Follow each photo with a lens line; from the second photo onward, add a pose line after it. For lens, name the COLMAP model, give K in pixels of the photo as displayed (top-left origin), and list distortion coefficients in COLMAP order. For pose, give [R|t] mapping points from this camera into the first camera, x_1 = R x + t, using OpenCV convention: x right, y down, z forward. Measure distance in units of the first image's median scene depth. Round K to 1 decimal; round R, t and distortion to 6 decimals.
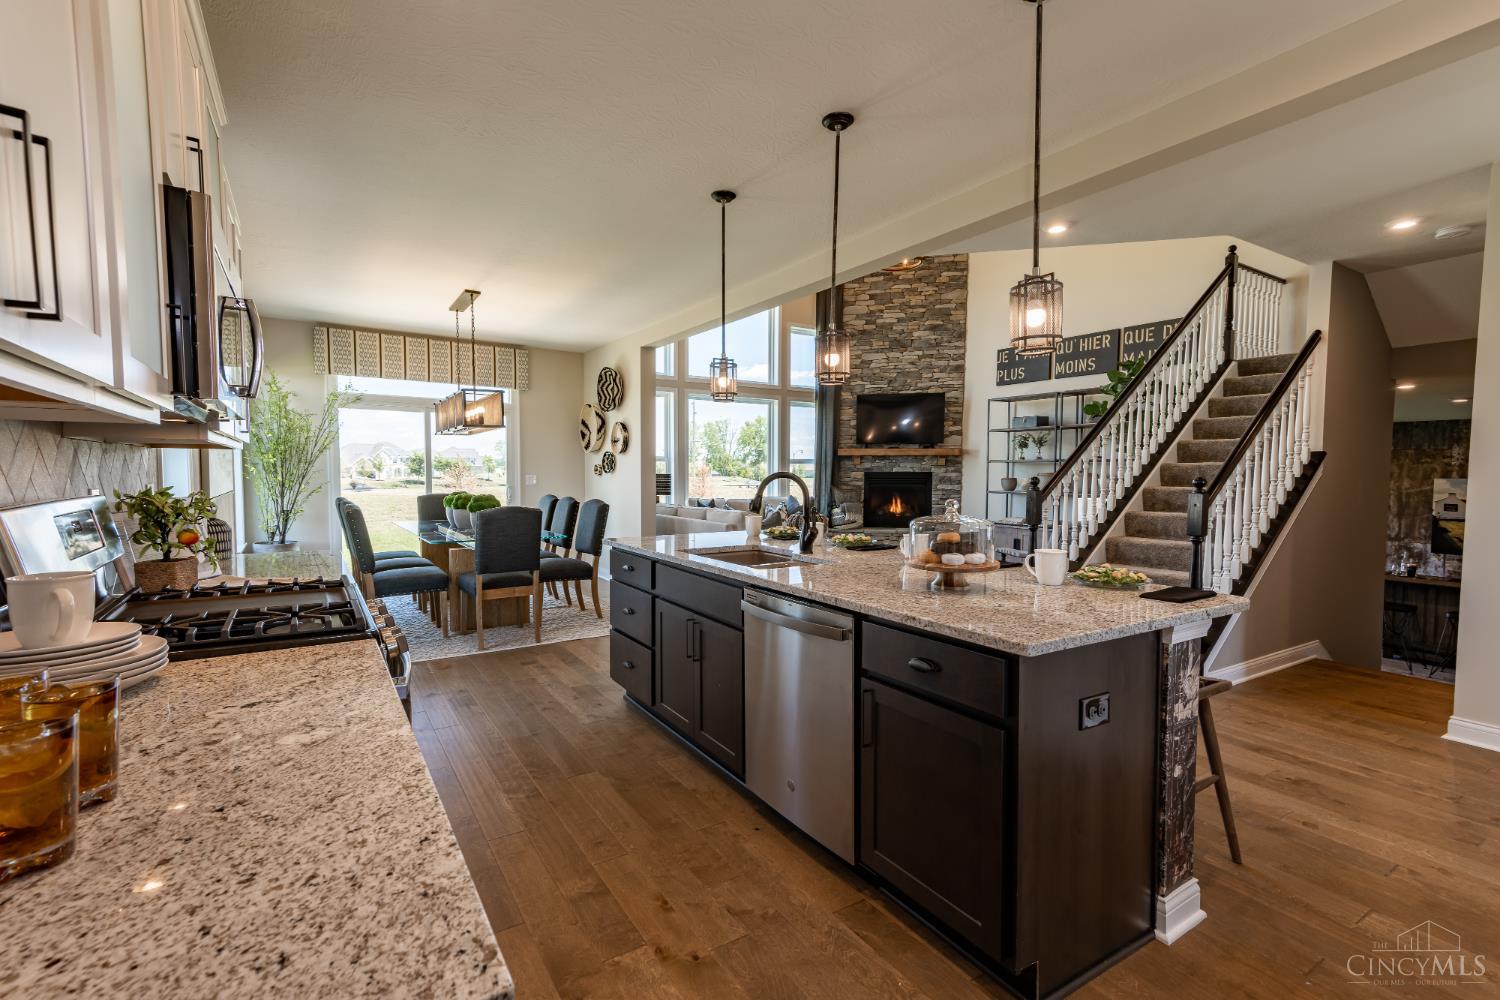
lens RADIAL K [[659.5, 0, 750.0], [0, 659.5, 500.0], [0, 0, 1]] dist [-0.000721, -0.000354]
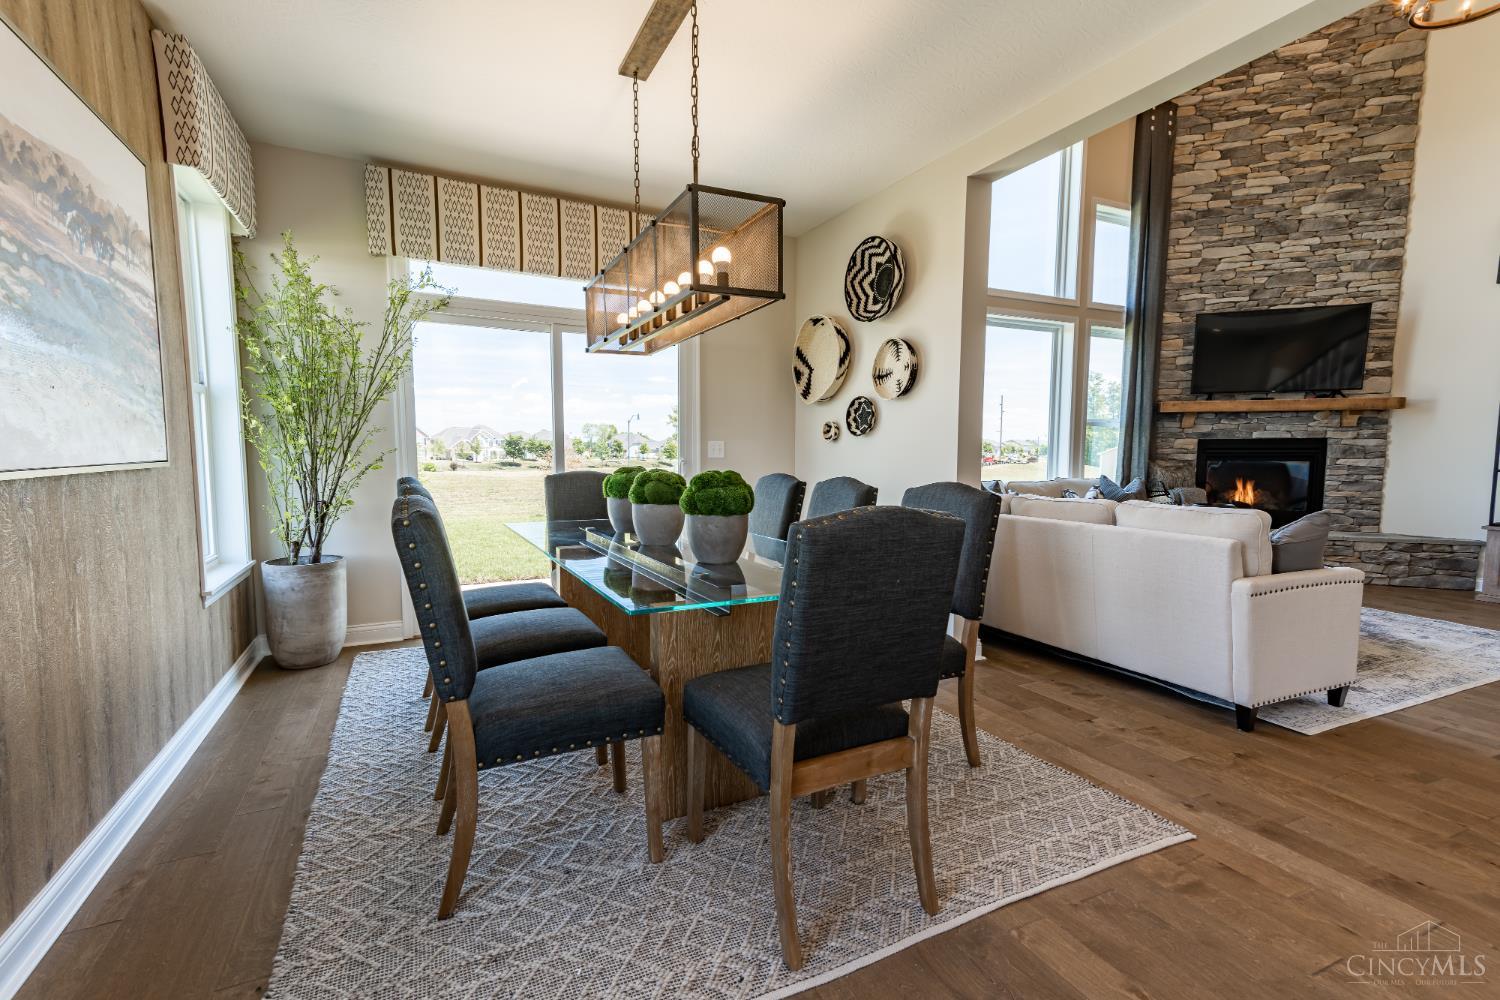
lens RADIAL K [[683.3, 0, 750.0], [0, 683.3, 500.0], [0, 0, 1]] dist [-0.001101, -0.001086]
pose [[0.991252, 0.005203, -0.131880, -0.174552], [-0.001734, 0.999650, 0.026409, -0.000575], [0.131971, -0.025949, 0.990914, 0.307299]]
